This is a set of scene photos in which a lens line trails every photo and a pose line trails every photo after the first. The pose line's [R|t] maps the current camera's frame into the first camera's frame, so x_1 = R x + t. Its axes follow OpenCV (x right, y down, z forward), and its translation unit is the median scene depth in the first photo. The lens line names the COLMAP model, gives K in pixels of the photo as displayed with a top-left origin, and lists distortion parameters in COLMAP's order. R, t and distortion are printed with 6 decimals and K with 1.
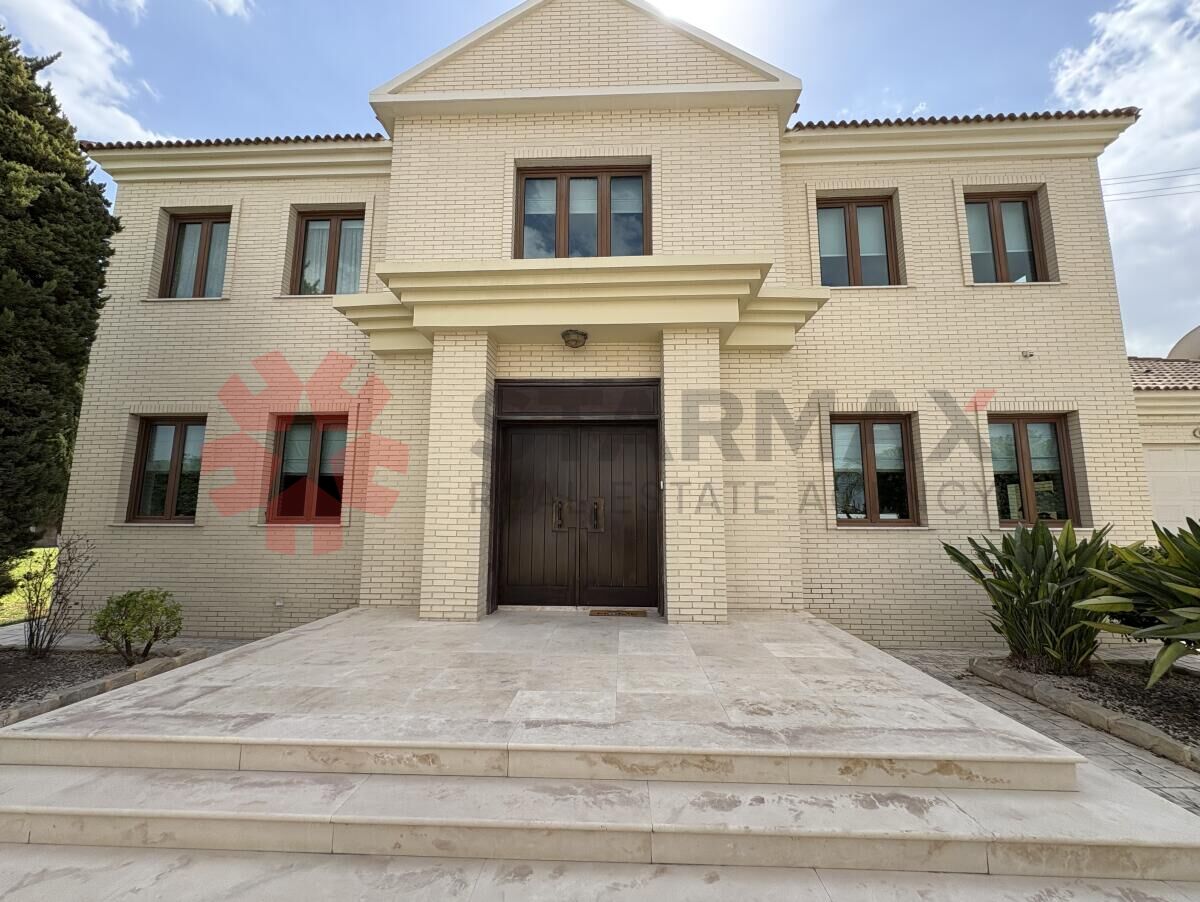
lens RADIAL K [[480.2, 0, 600.0], [0, 480.2, 451.0], [0, 0, 1]] dist [-0.000338, -0.000214]
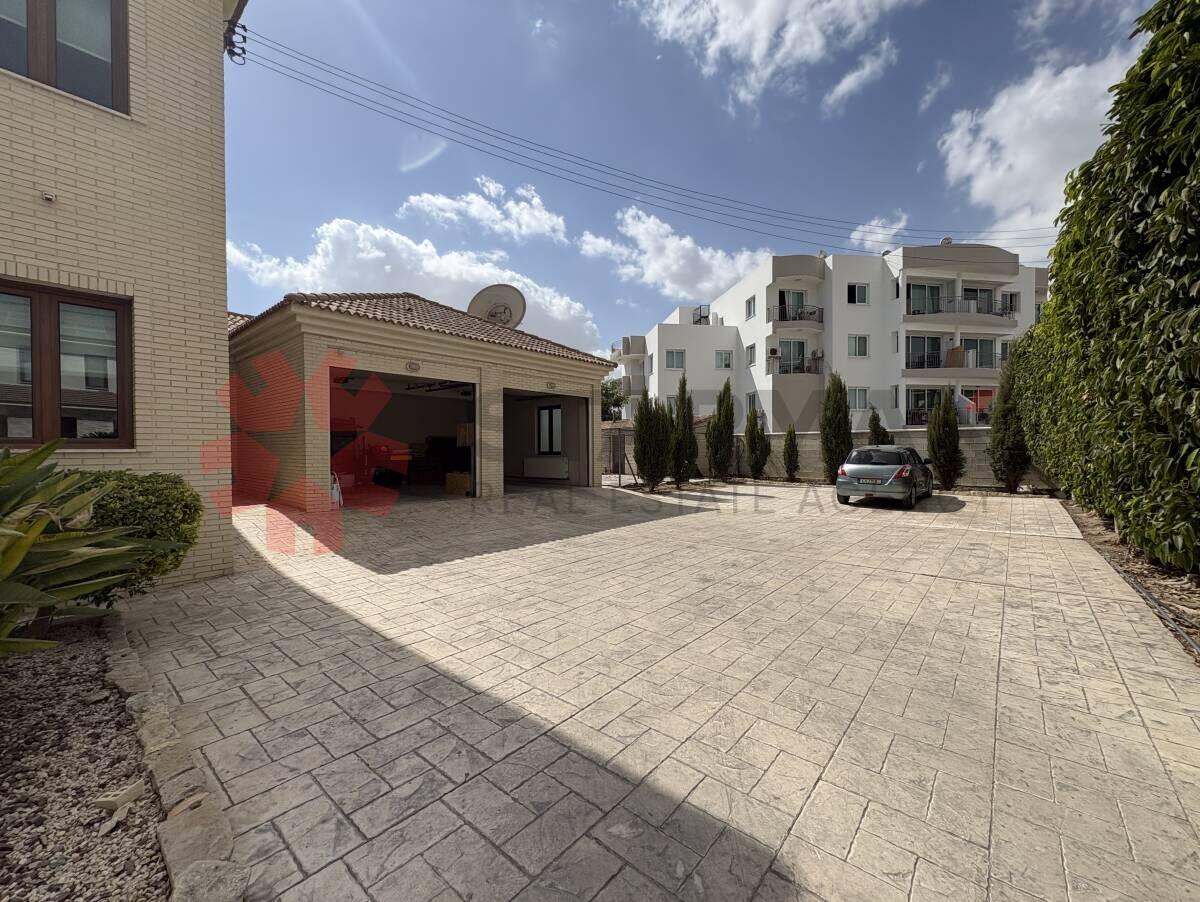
lens RADIAL K [[480.2, 0, 600.0], [0, 480.2, 451.0], [0, 0, 1]] dist [-0.000338, -0.000214]
pose [[0.614093, -0.008618, 0.789187, 0.808570], [-0.107710, 0.989669, 0.094620, 0.005629], [-0.781850, -0.143109, 0.606821, -0.076150]]
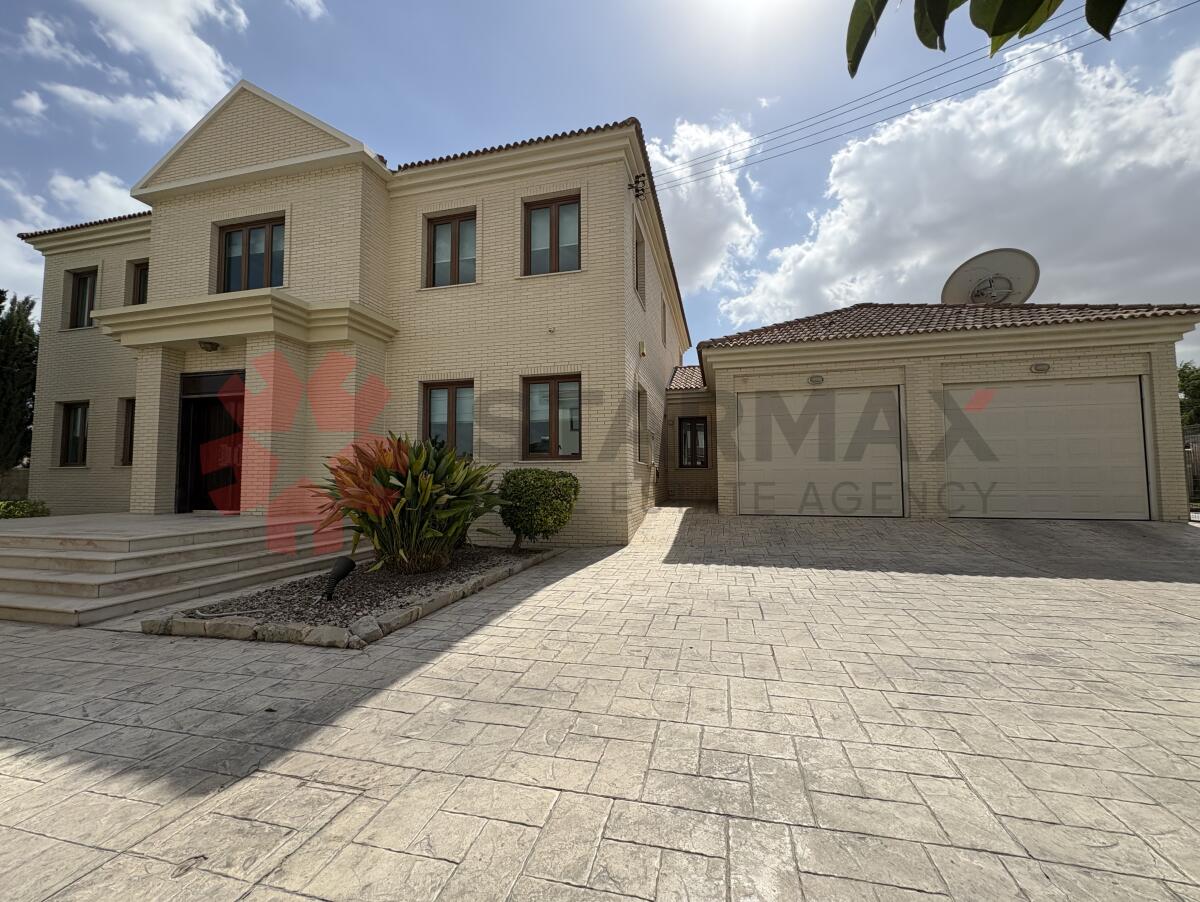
lens RADIAL K [[480.2, 0, 600.0], [0, 480.2, 451.0], [0, 0, 1]] dist [-0.000338, -0.000214]
pose [[0.979831, -0.018869, -0.198936, 1.247591], [0.035114, 0.996300, 0.078449, 0.029334], [0.196720, -0.083852, 0.976868, -0.277875]]
